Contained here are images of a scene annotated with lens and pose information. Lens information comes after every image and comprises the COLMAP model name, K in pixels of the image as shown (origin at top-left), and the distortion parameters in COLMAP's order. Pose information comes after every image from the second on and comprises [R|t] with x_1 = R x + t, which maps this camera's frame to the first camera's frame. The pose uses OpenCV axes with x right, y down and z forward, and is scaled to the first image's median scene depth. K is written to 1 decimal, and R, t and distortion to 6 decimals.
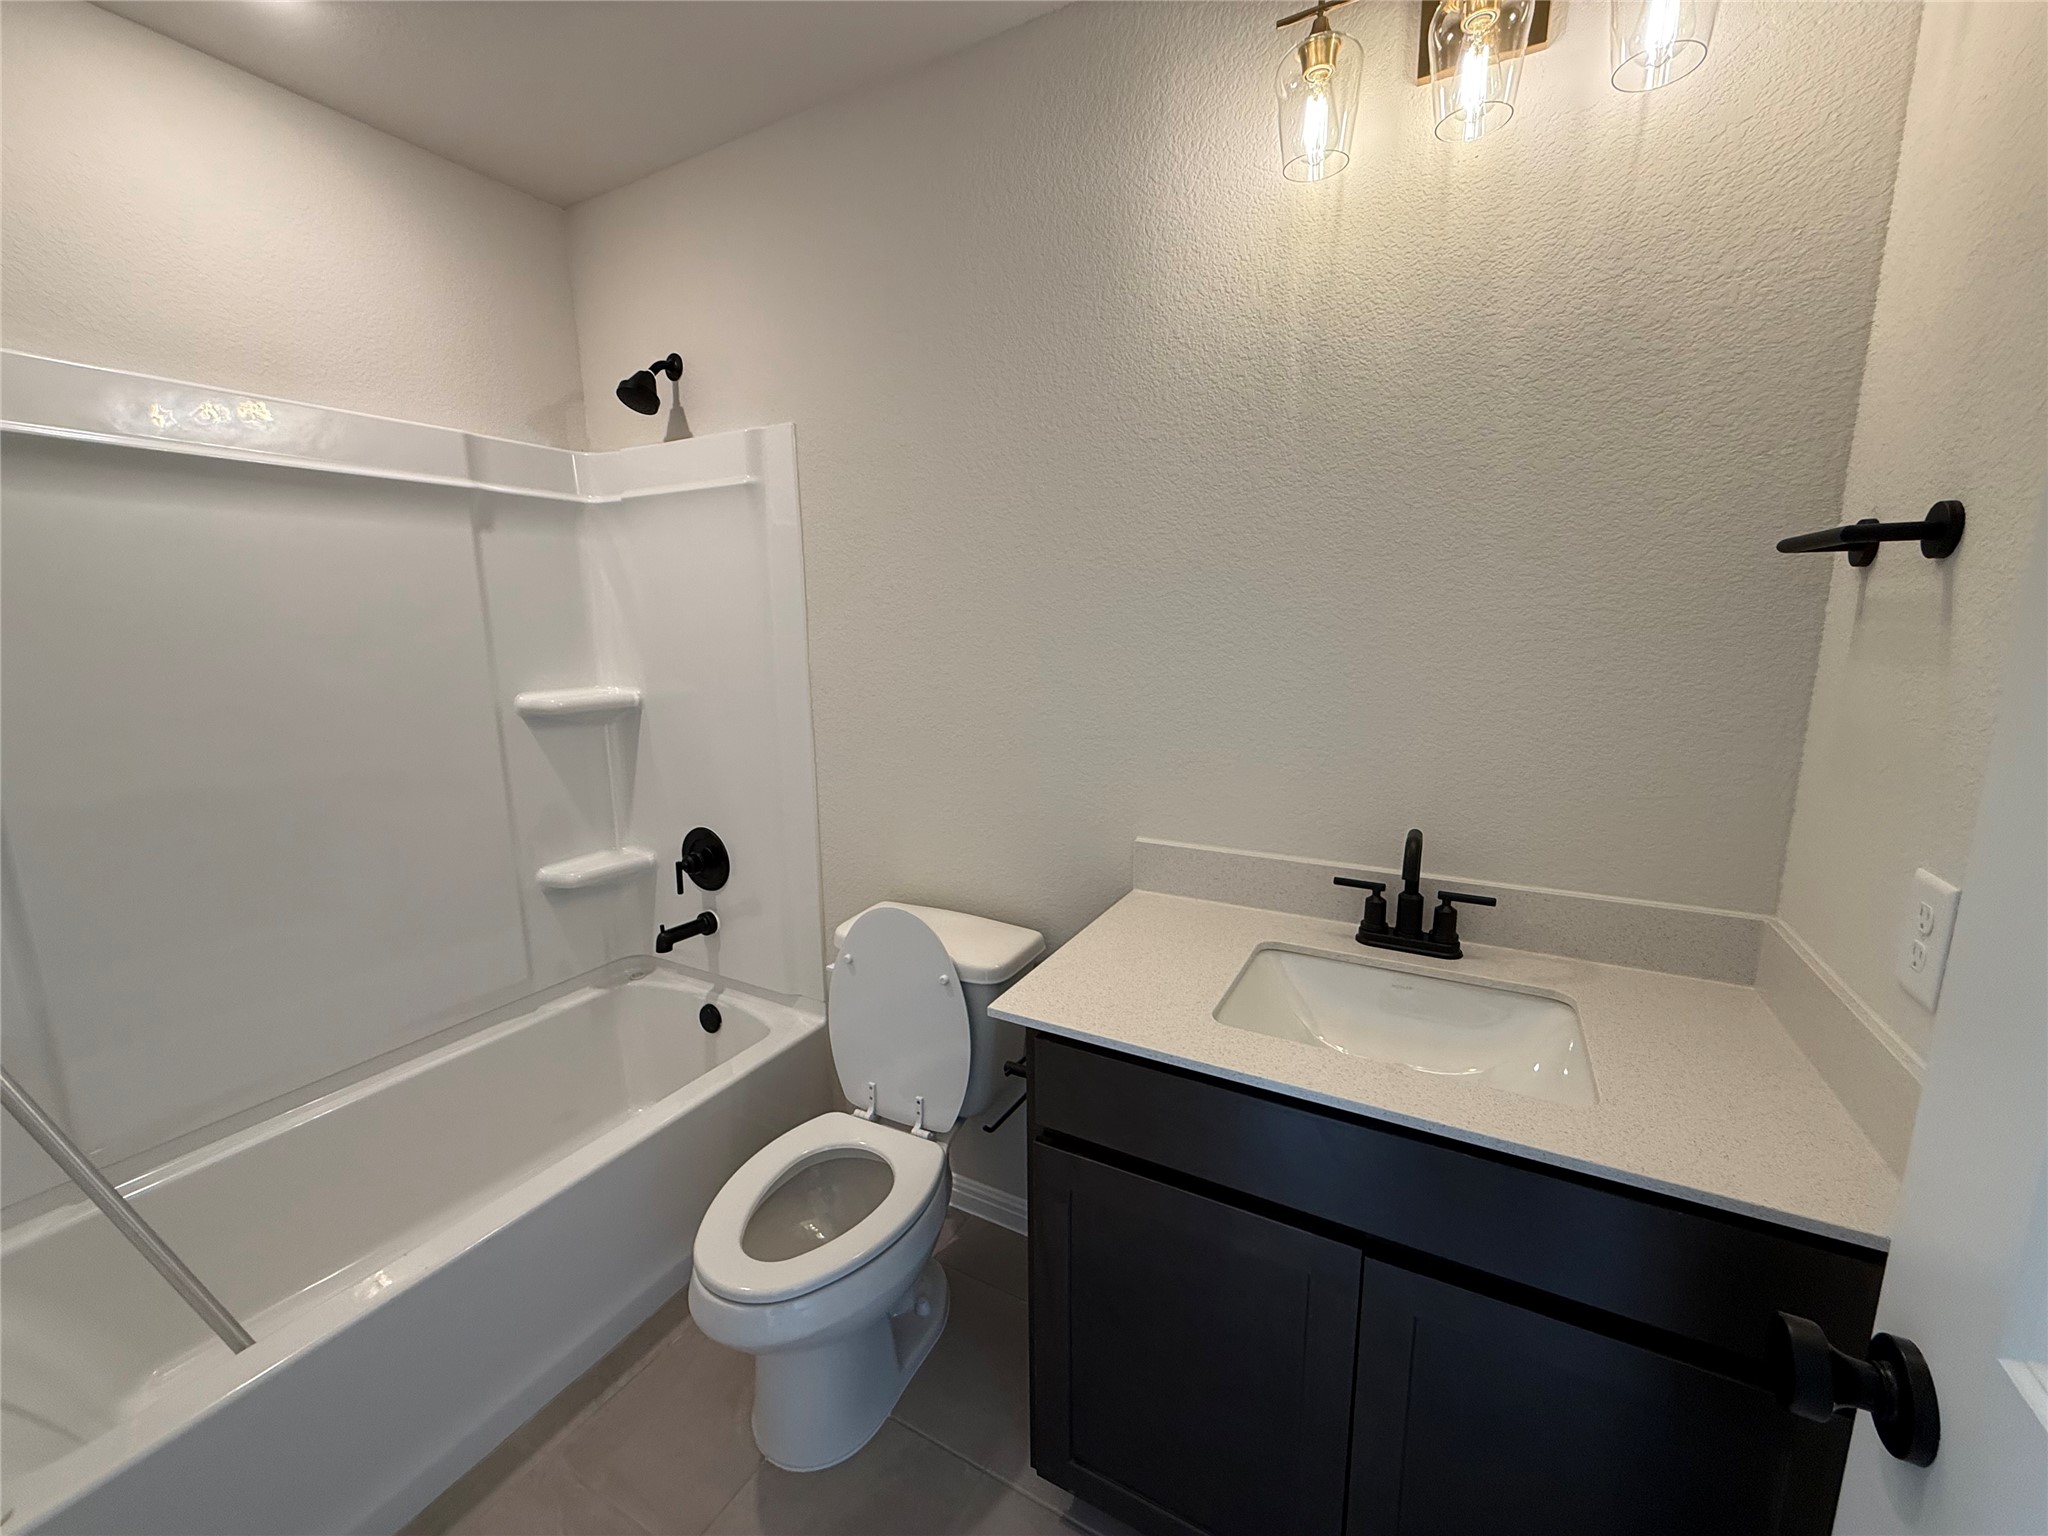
lens RADIAL K [[820.5, 0, 1019.4], [0, 820.5, 759.7], [0, 0, 1]] dist [0.035213, -0.000829]
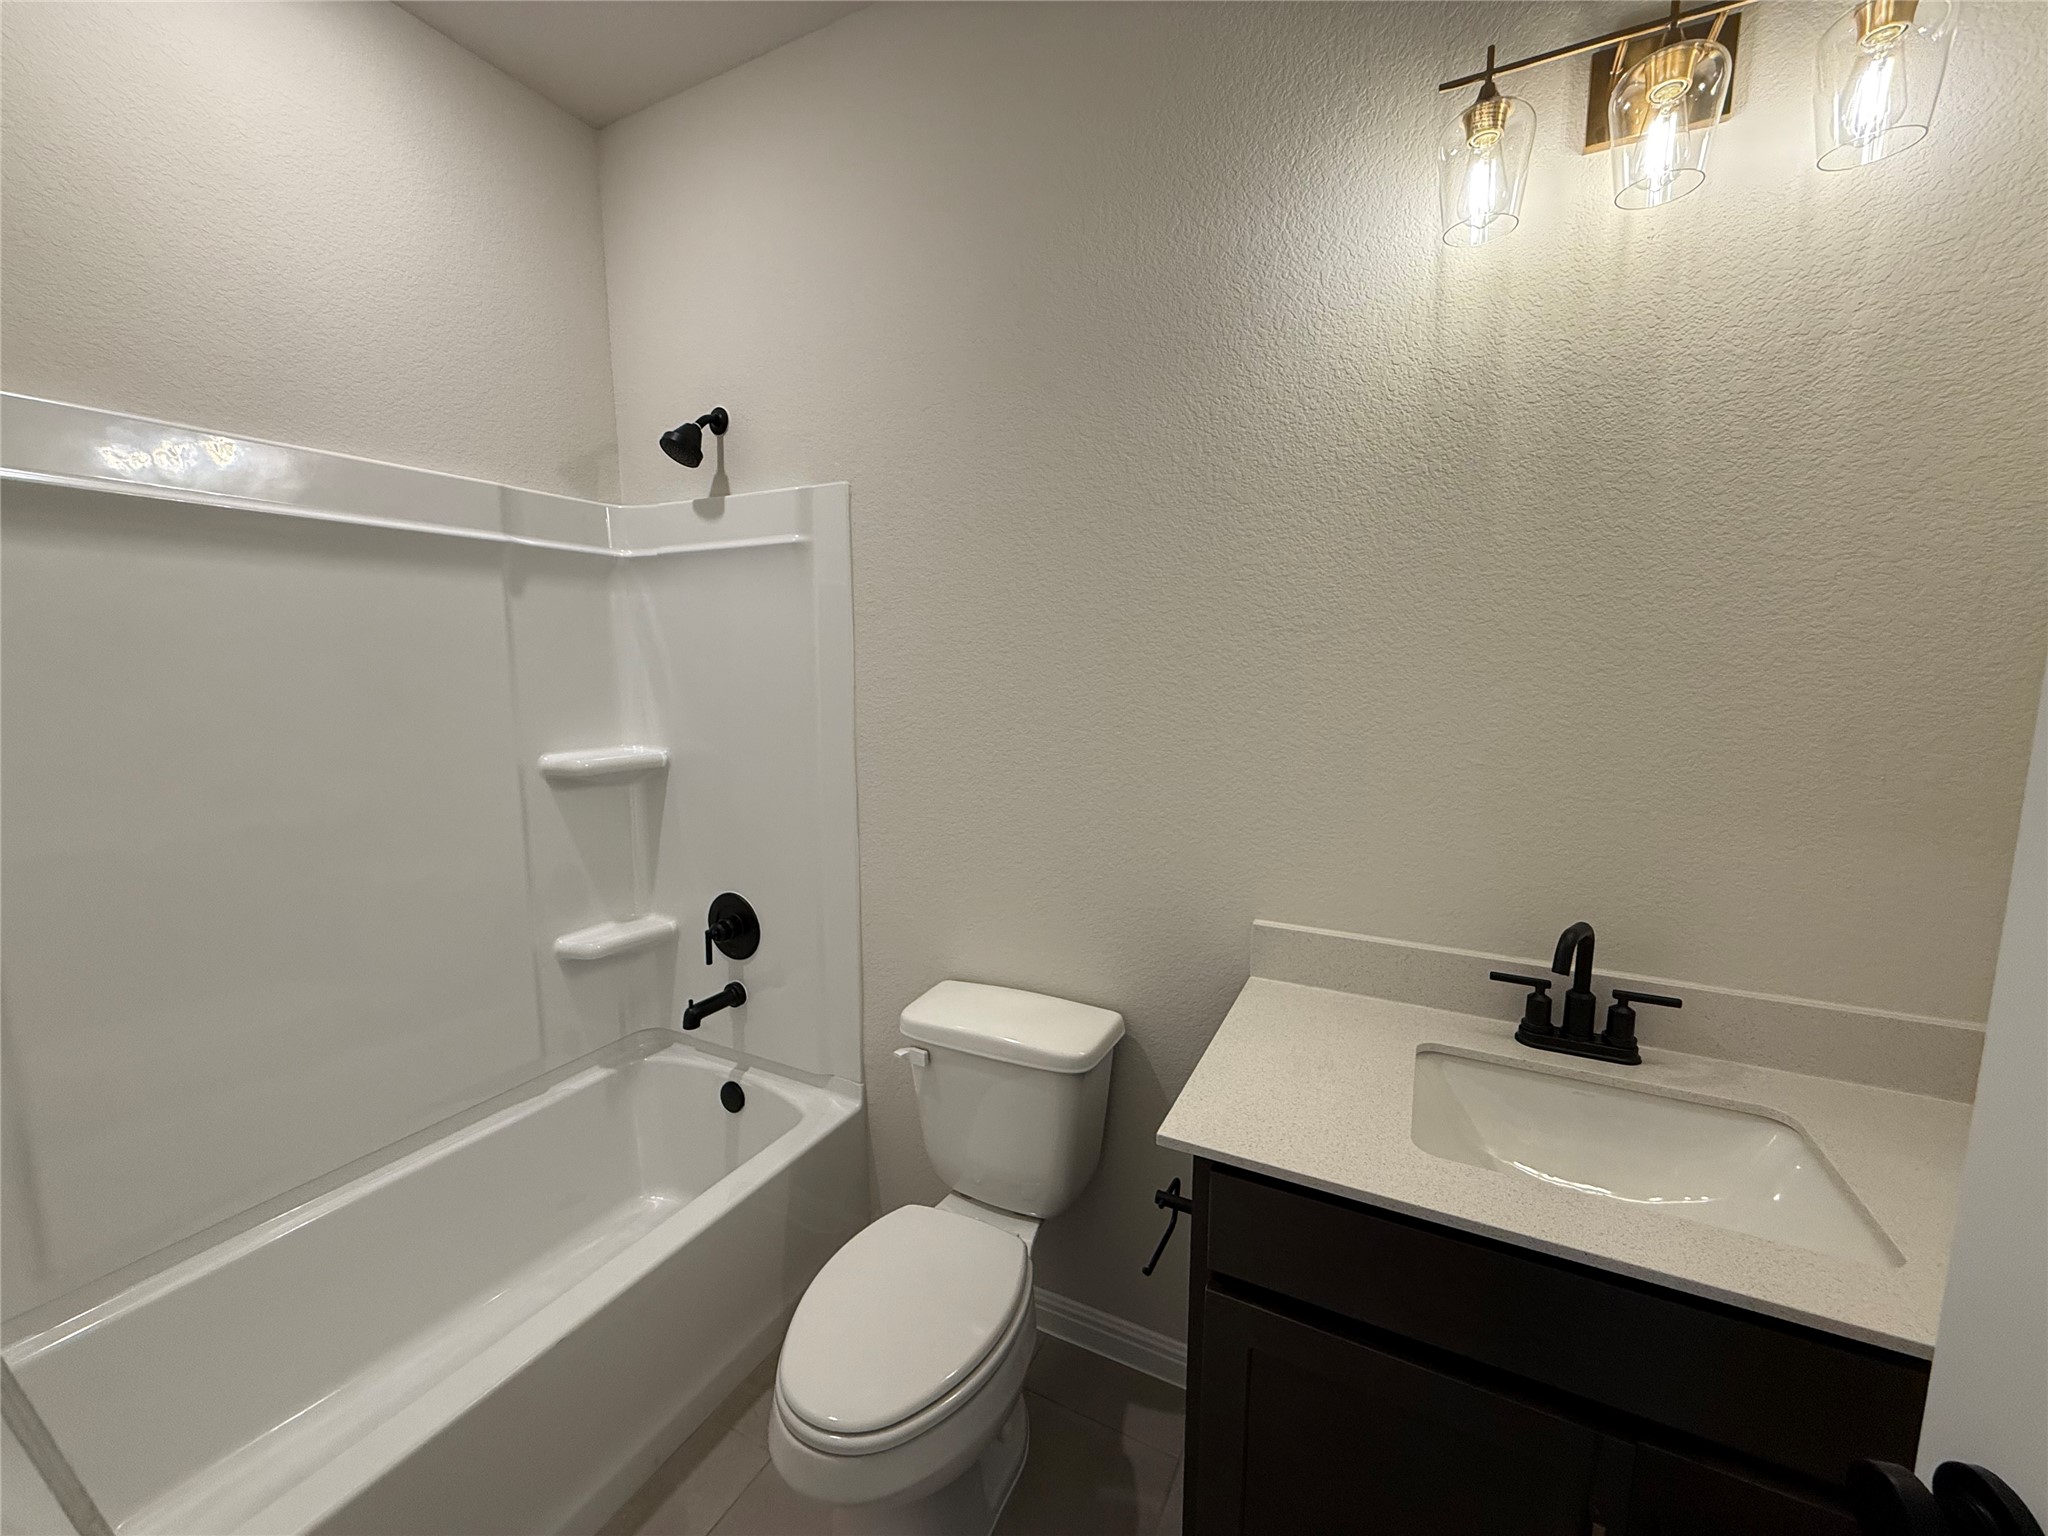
lens RADIAL K [[820.5, 0, 1018.2], [0, 820.5, 770.5], [0, 0, 1]] dist [0.035213, -0.000829]
pose [[0.999530, 0.007774, 0.029661, -0.093536], [-0.006317, 0.998783, -0.048914, -0.017883], [-0.030005, 0.048704, 0.998362, 0.037492]]
